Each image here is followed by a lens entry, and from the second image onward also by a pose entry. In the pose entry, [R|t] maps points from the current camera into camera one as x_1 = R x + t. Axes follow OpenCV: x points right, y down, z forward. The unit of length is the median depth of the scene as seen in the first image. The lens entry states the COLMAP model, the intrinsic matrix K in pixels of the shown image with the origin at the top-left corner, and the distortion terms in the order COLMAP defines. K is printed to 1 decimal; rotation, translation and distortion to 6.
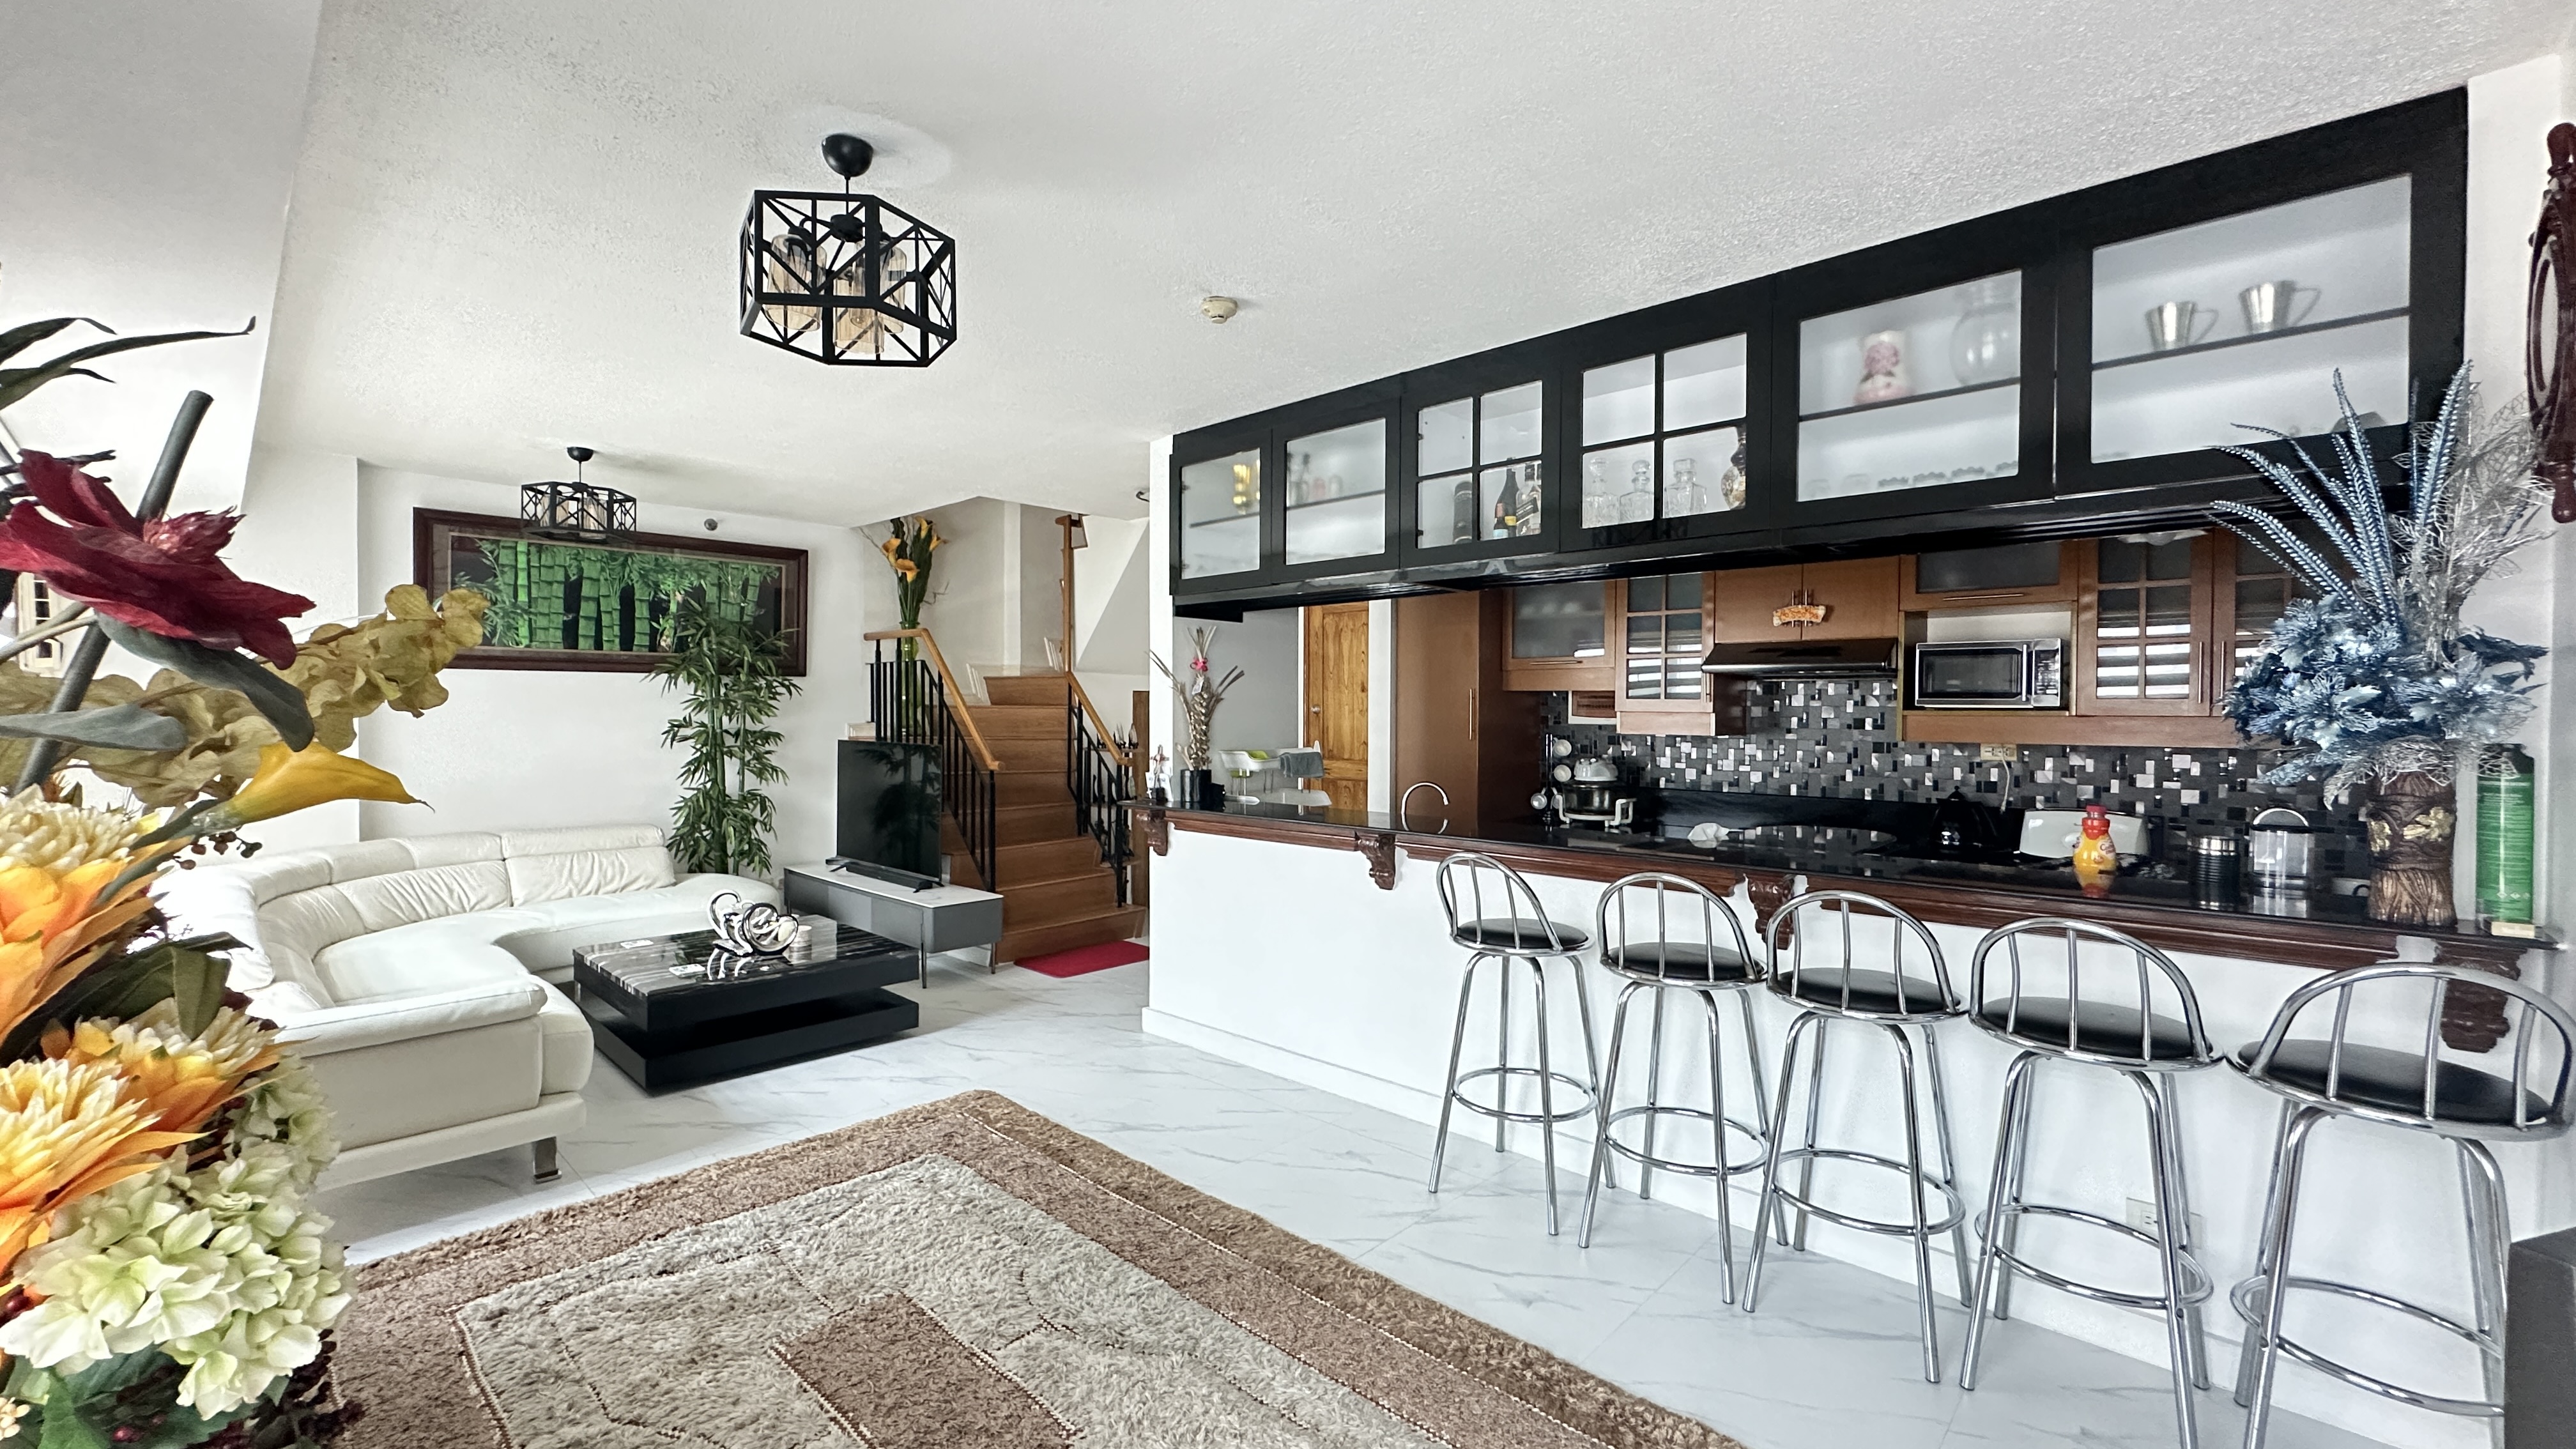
lens RADIAL K [[1027.2, 0, 1288.5], [0, 1027.2, 720.8], [0, 0, 1]] dist [-0.000439, 0.000066]
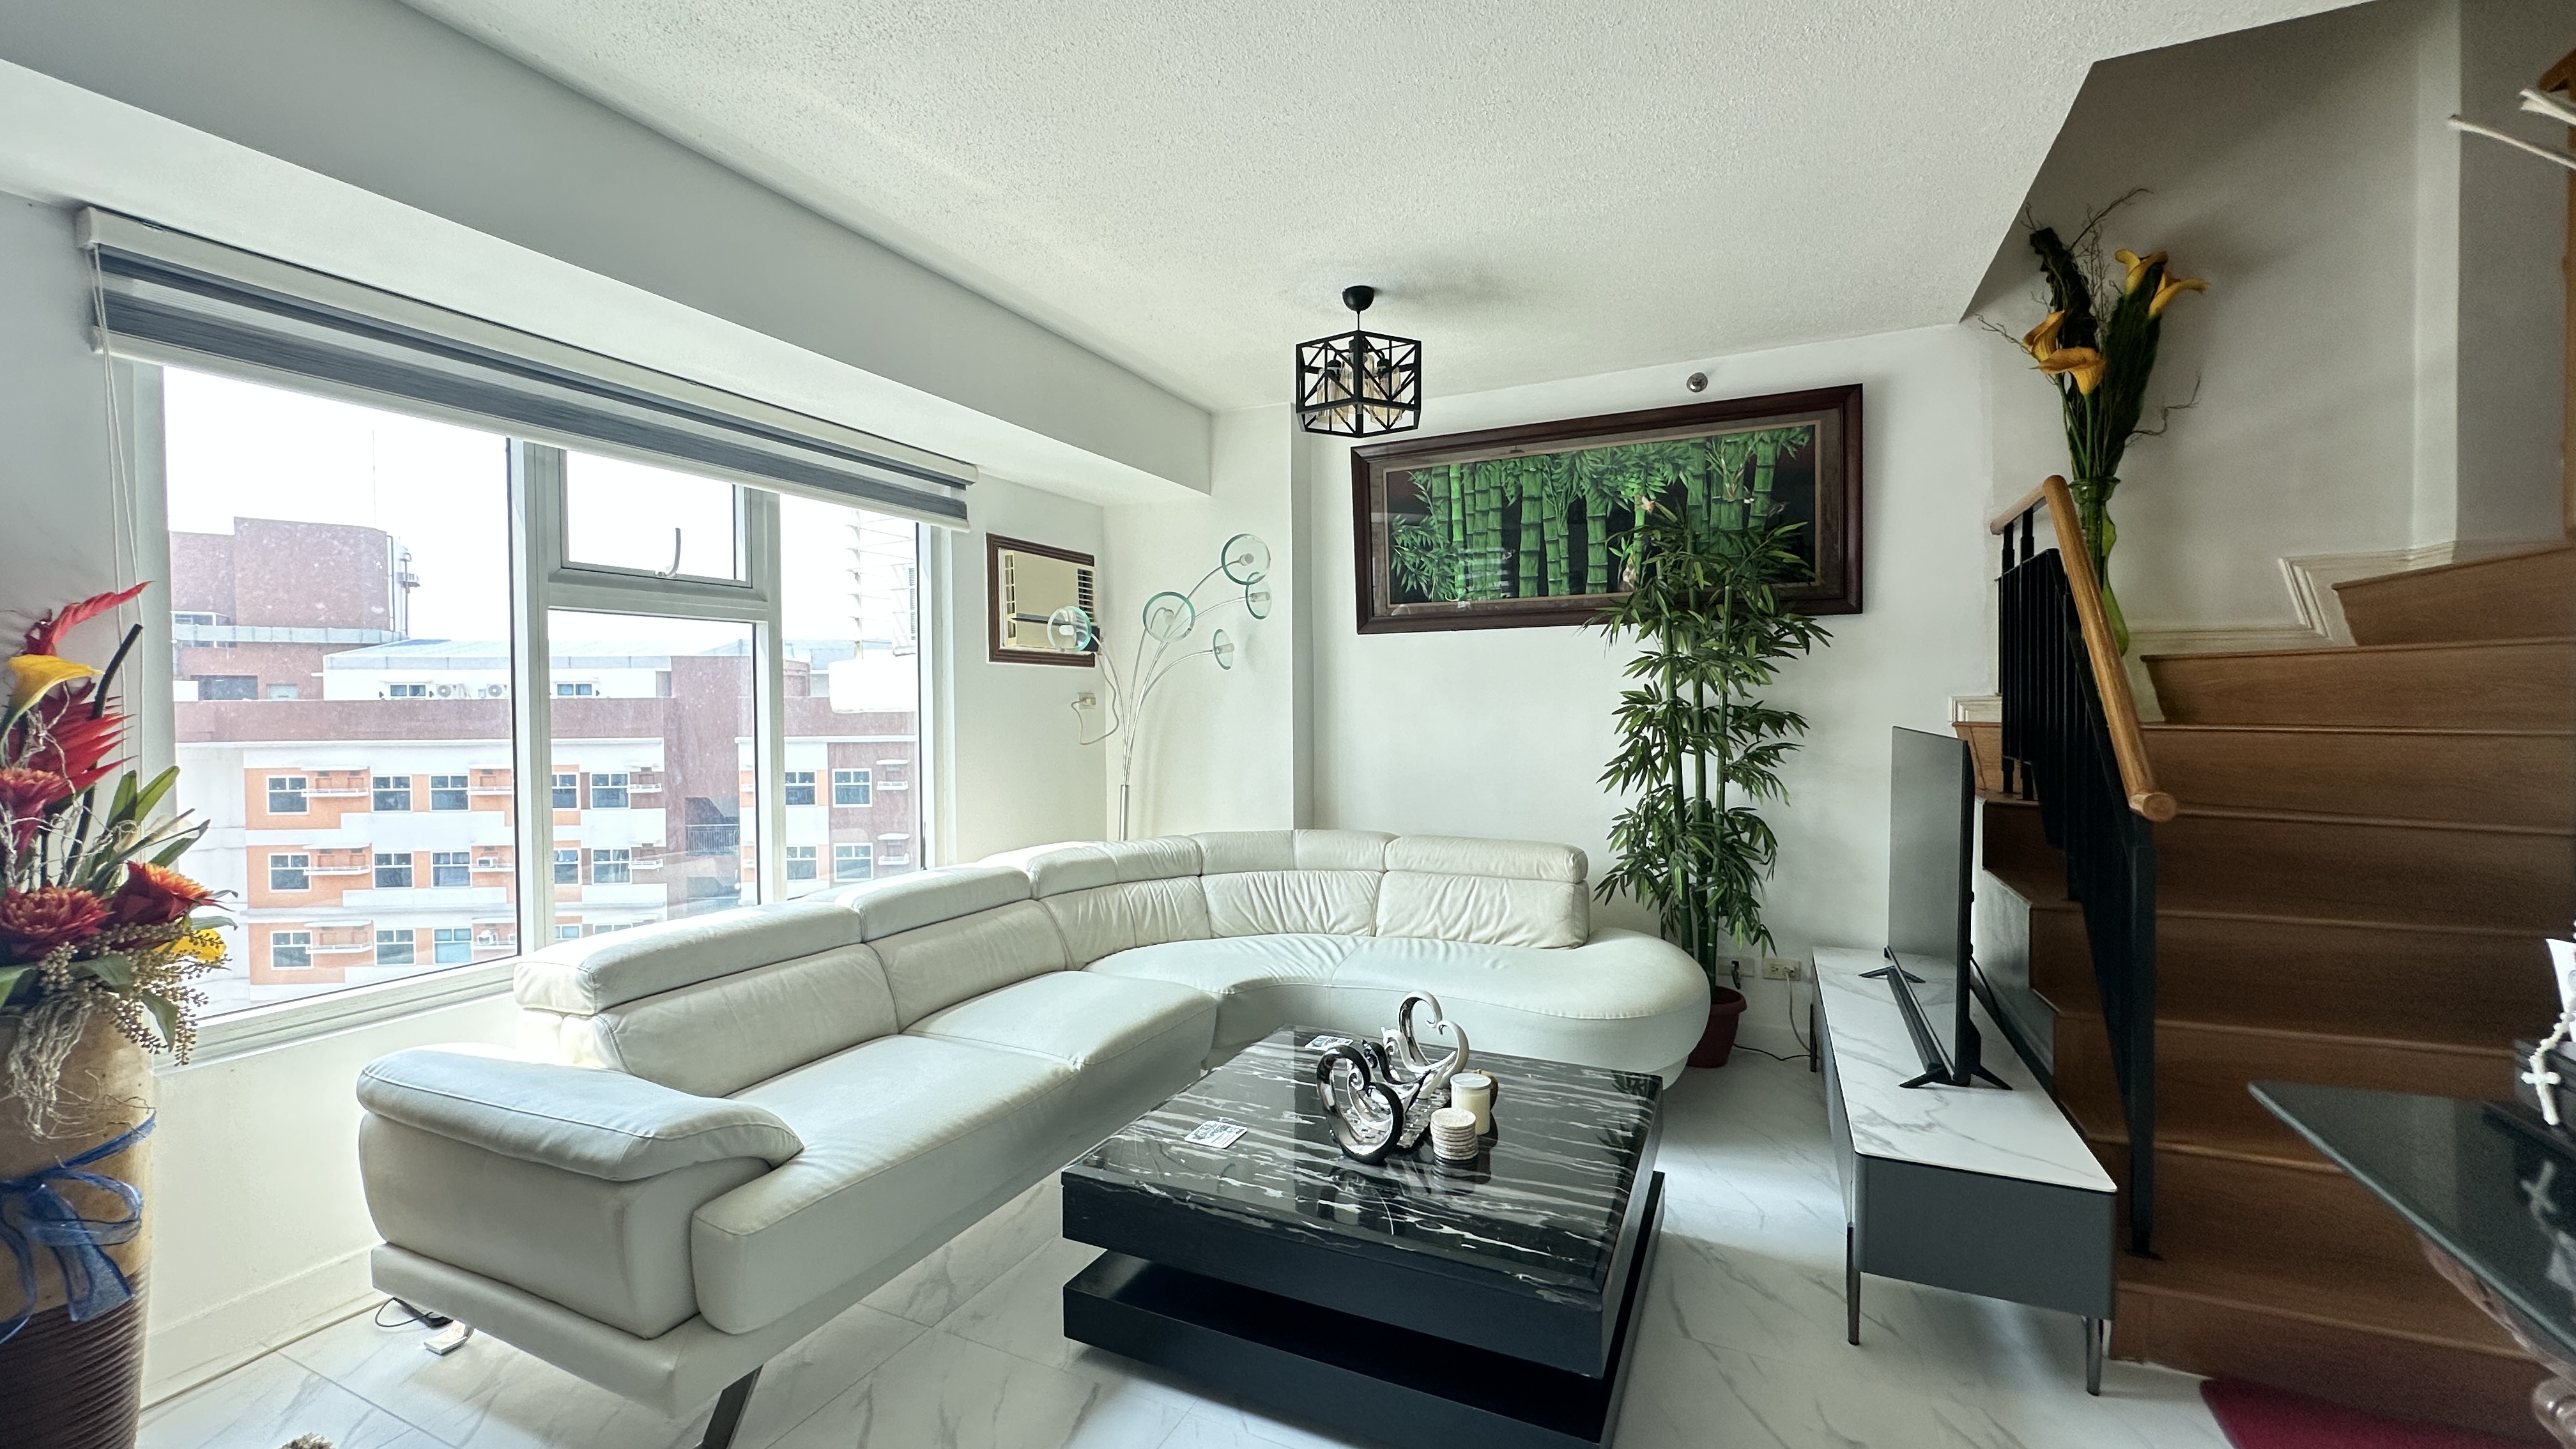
lens RADIAL K [[1027.2, 0, 1290.1], [0, 1027.2, 730.1], [0, 0, 1]] dist [-0.000439, 0.000066]
pose [[0.315104, 0.014714, -0.948943, -0.051687], [-0.000283, 0.999881, 0.015410, 0.017196], [0.949057, -0.004588, 0.315071, 0.740347]]
